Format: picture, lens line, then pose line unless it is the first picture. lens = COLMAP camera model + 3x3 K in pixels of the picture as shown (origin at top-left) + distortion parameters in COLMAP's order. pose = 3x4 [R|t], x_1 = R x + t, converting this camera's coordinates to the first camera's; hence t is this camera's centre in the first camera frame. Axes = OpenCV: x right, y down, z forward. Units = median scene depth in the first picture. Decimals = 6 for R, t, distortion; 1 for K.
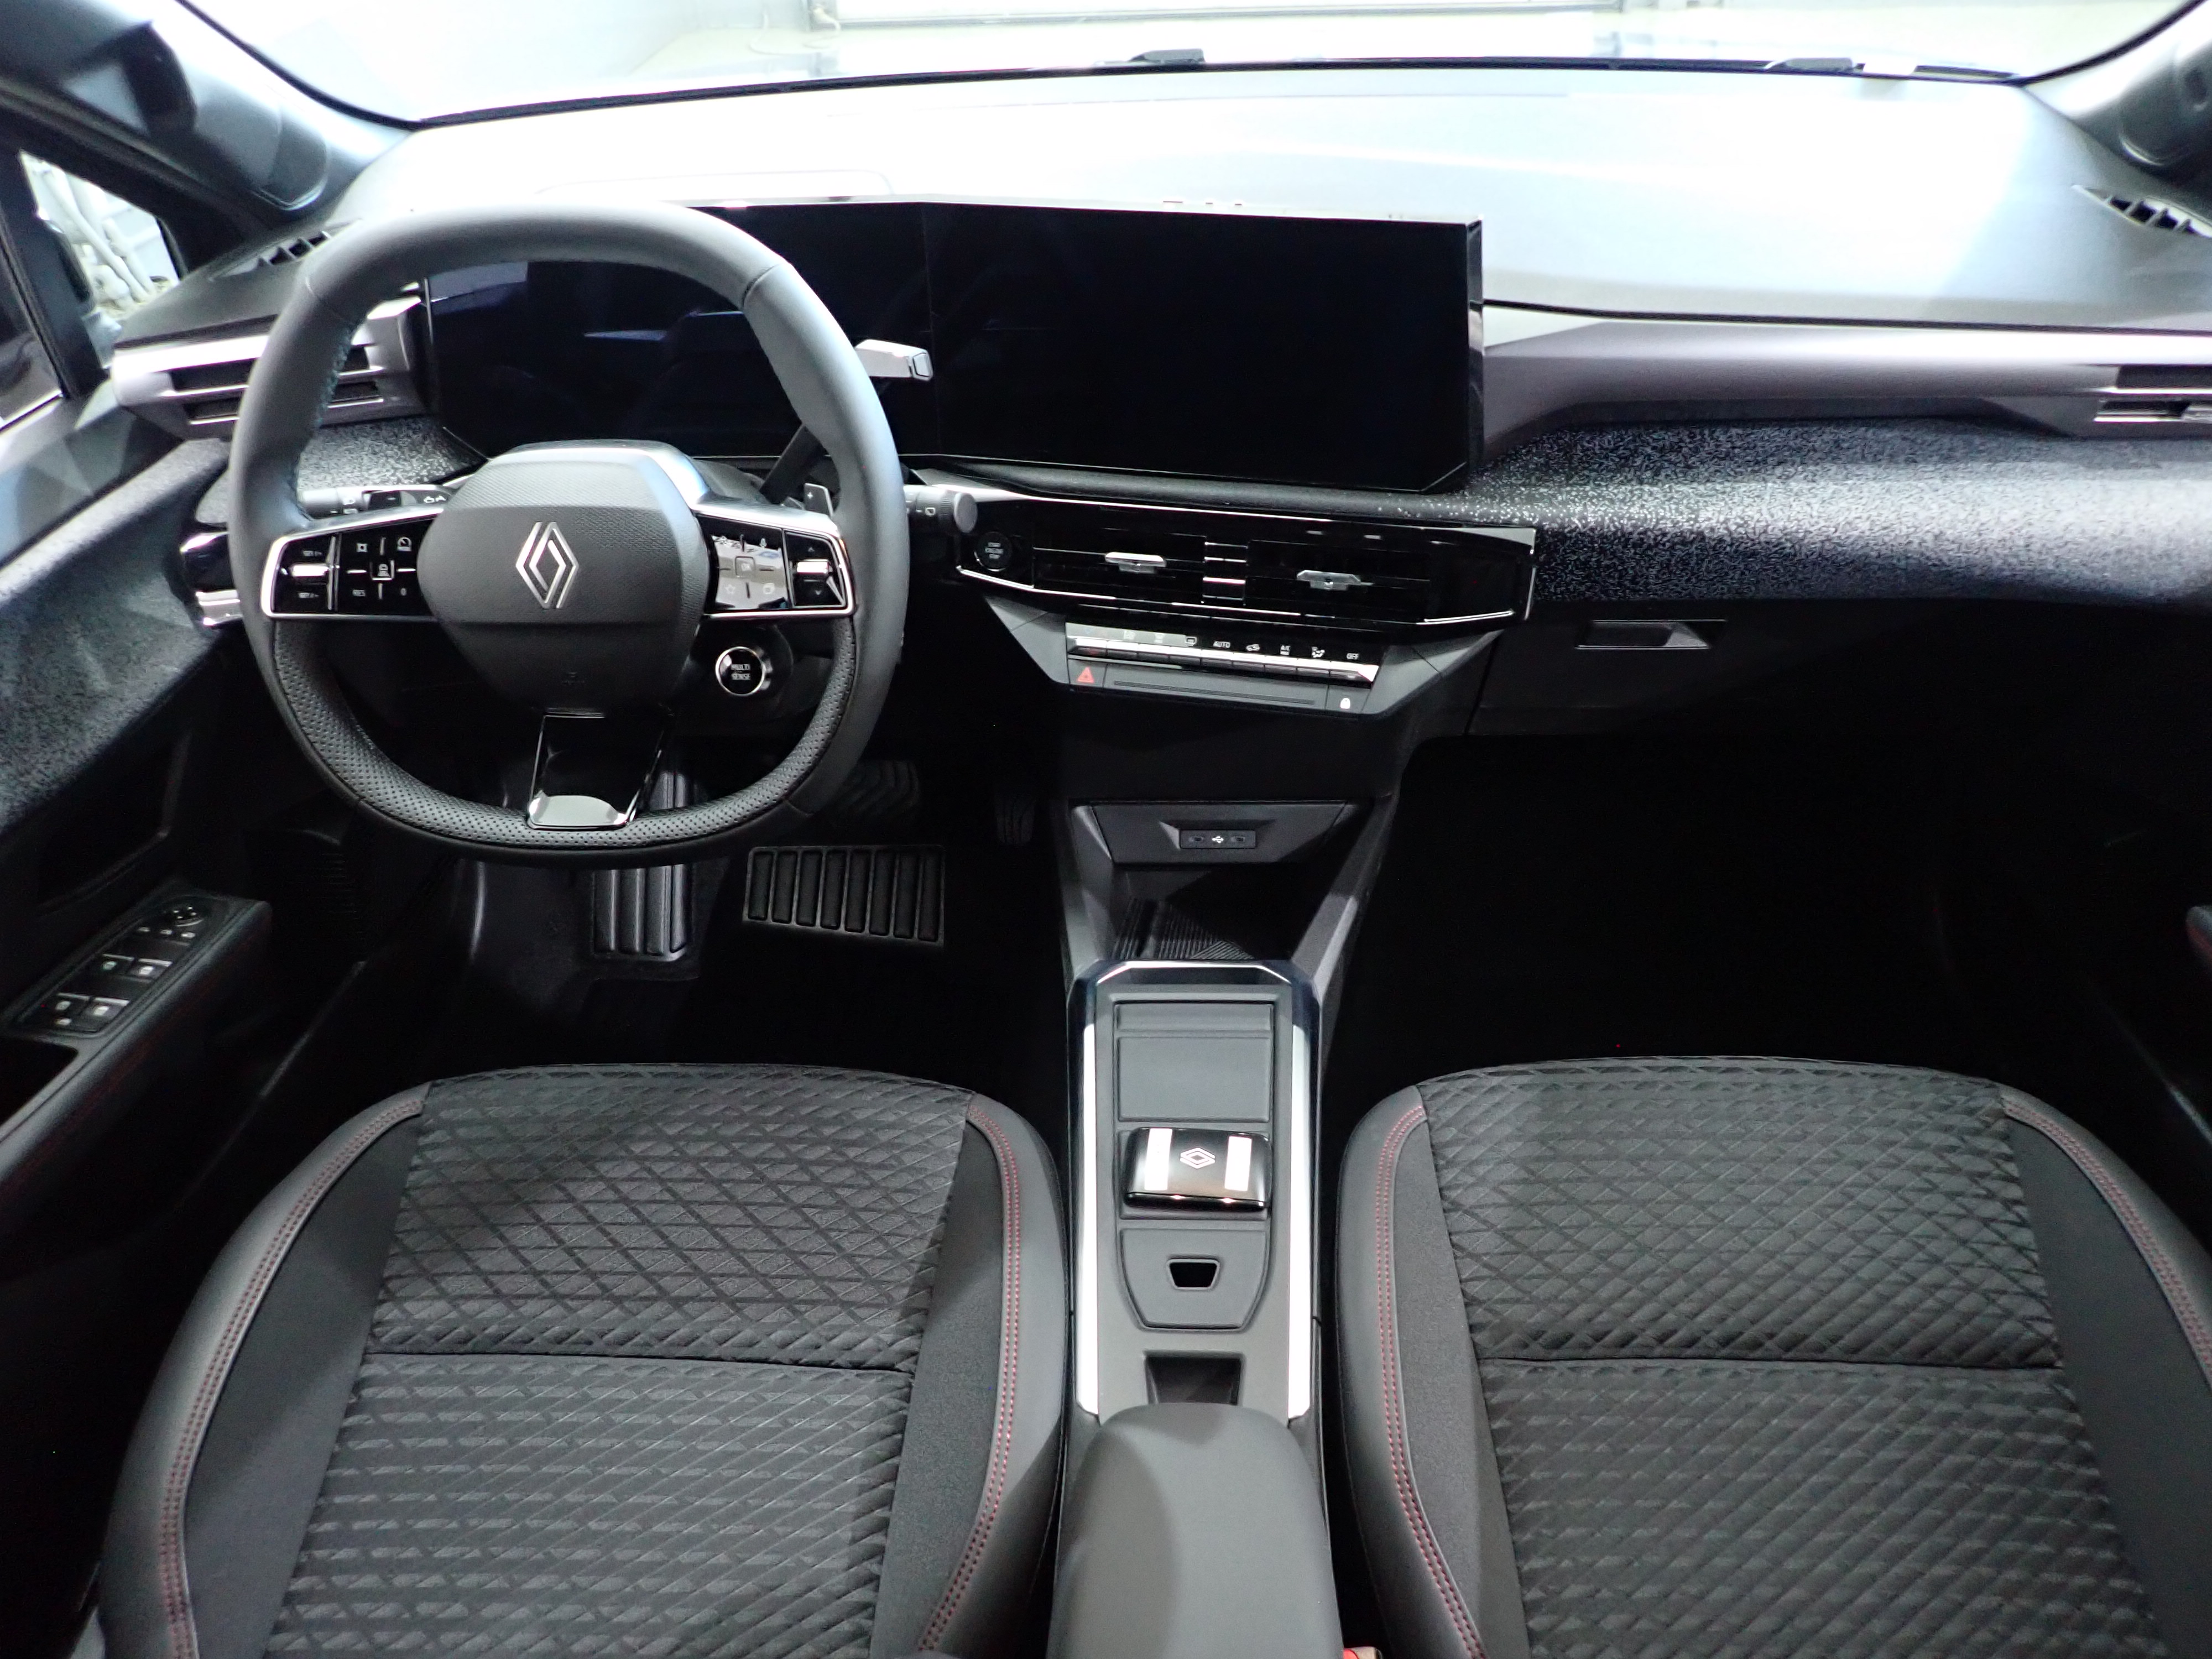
lens RADIAL K [[1594.4, 0, 1104.4], [0, 1594.4, 827.8], [0, 0, 1]] dist [0.005251, -0.007092]
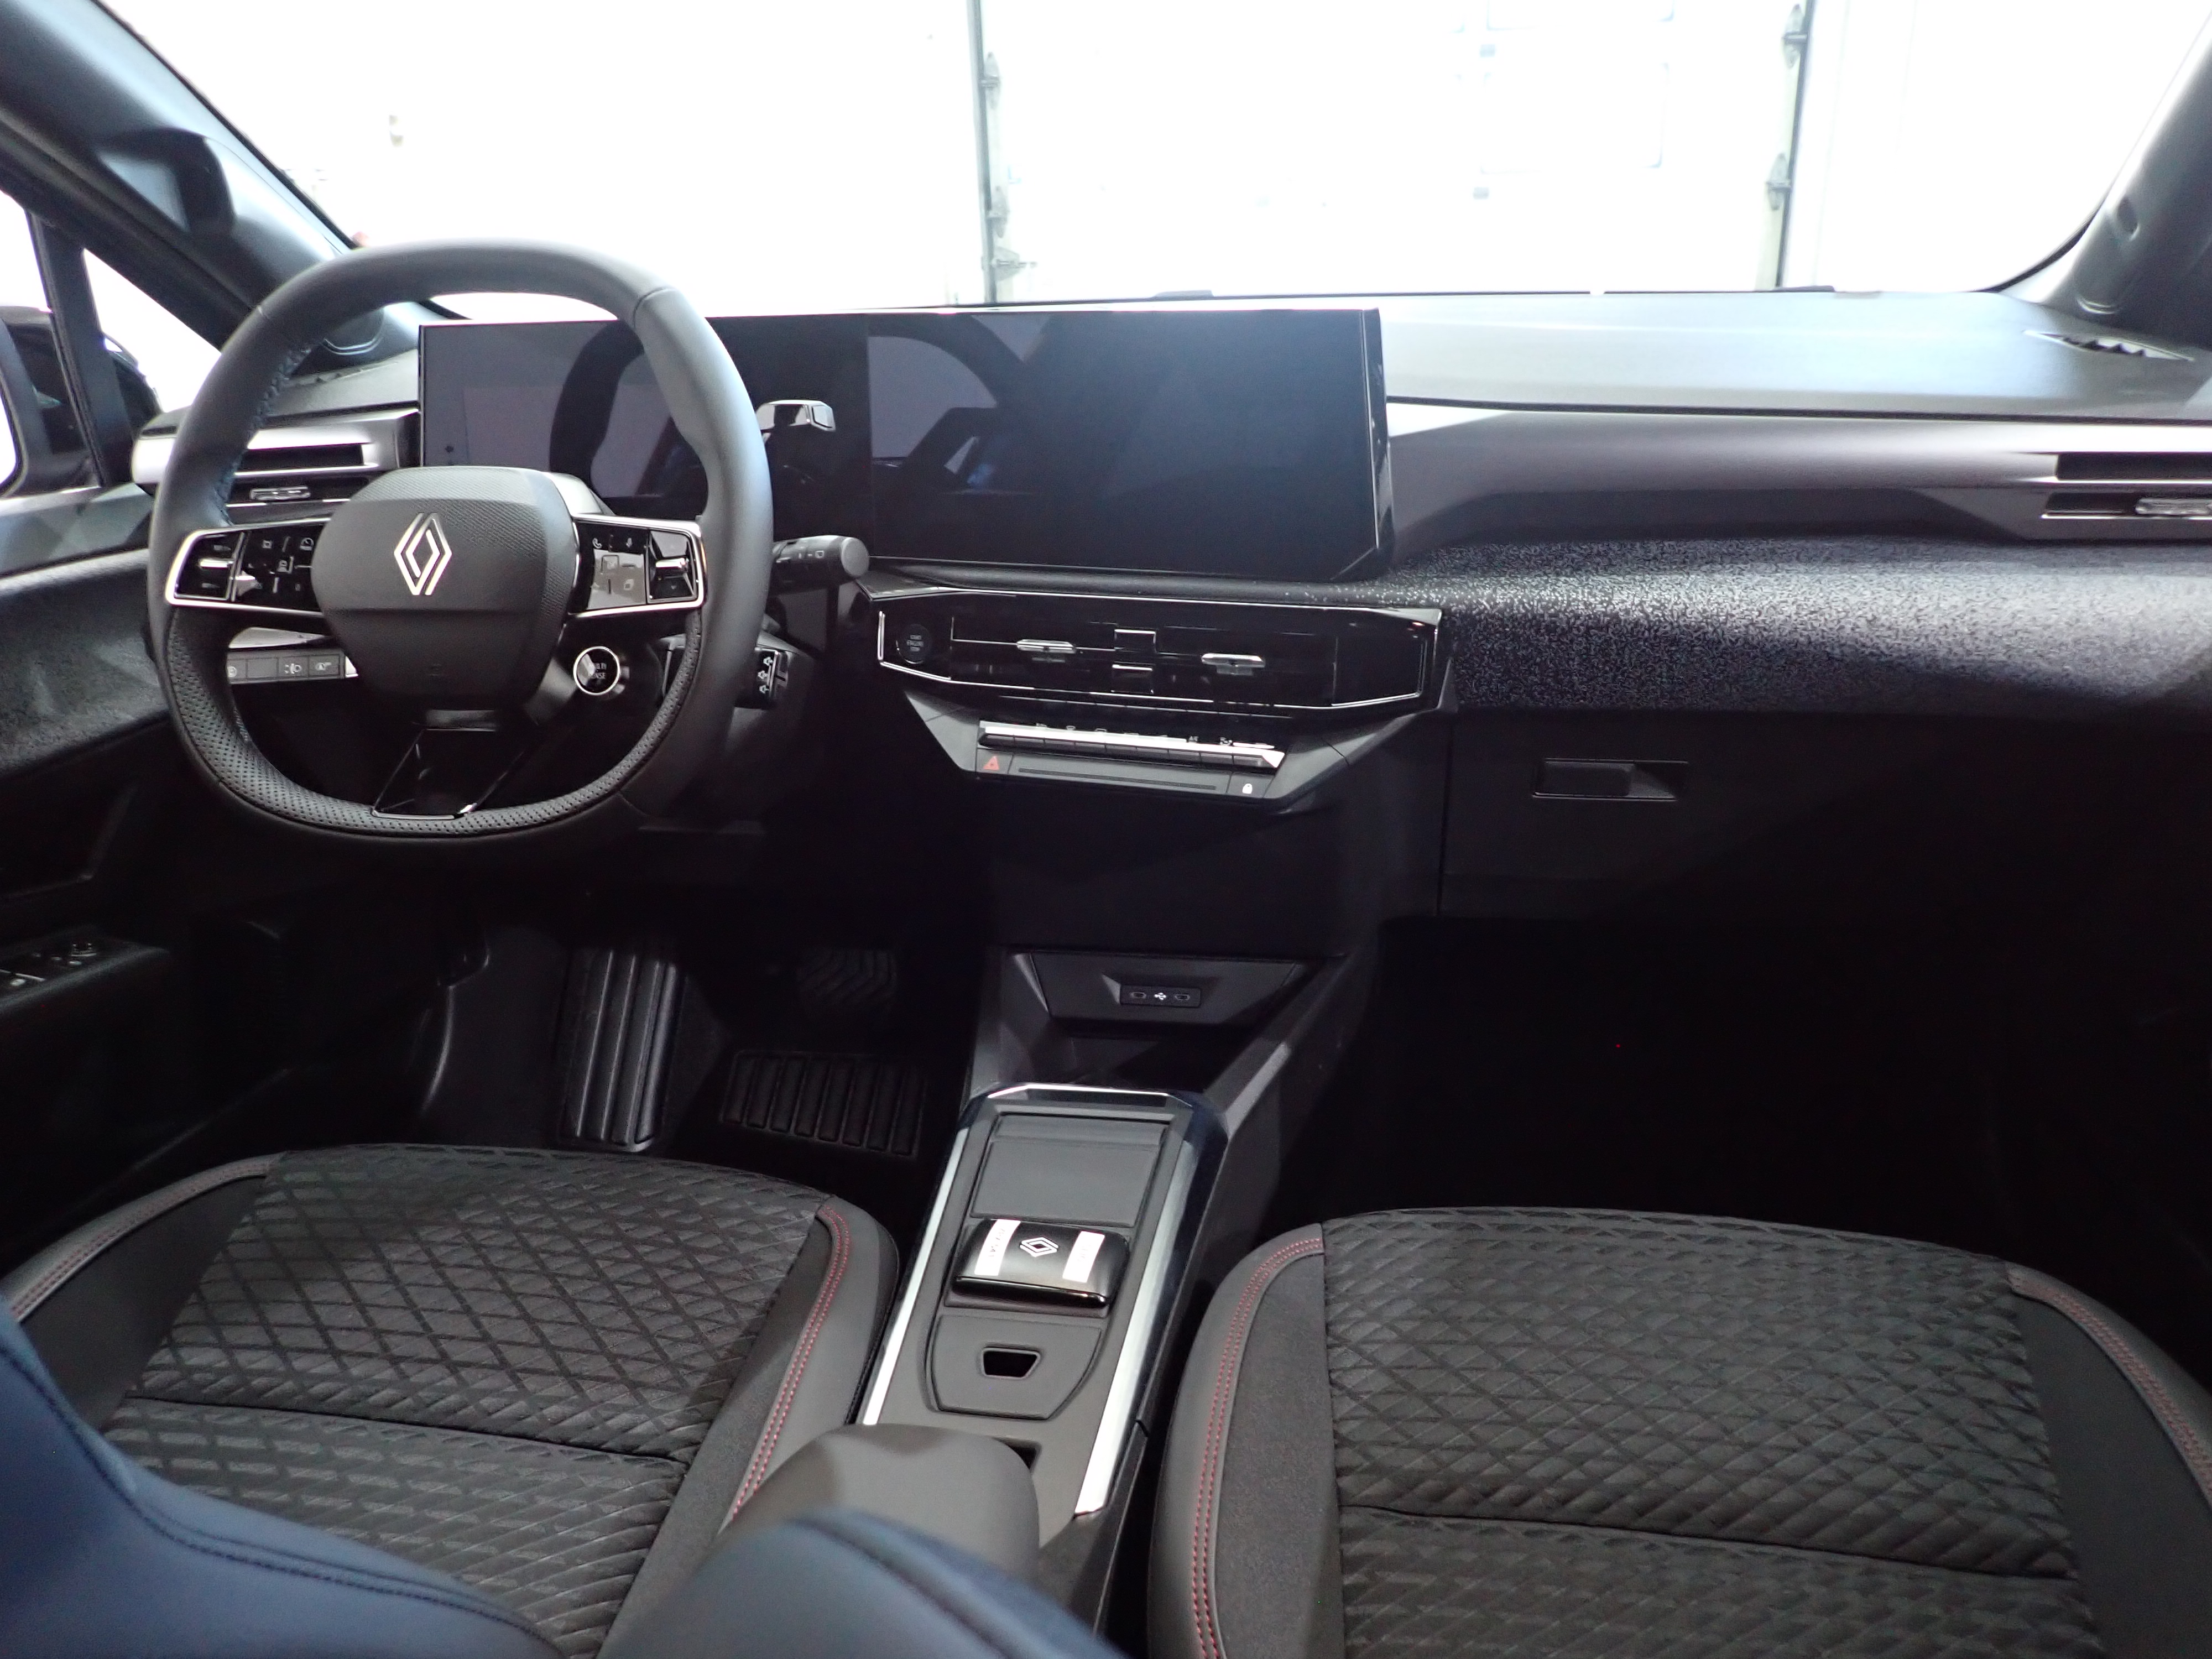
lens RADIAL K [[1594.4, 0, 1109.5], [0, 1594.4, 843.7], [0, 0, 1]] dist [0.005251, -0.007092]
pose [[0.992487, 0.044590, -0.113938, 0.187081], [-0.073022, 0.963066, -0.259175, 0.215933], [0.098173, 0.265548, 0.959086, 0.088793]]
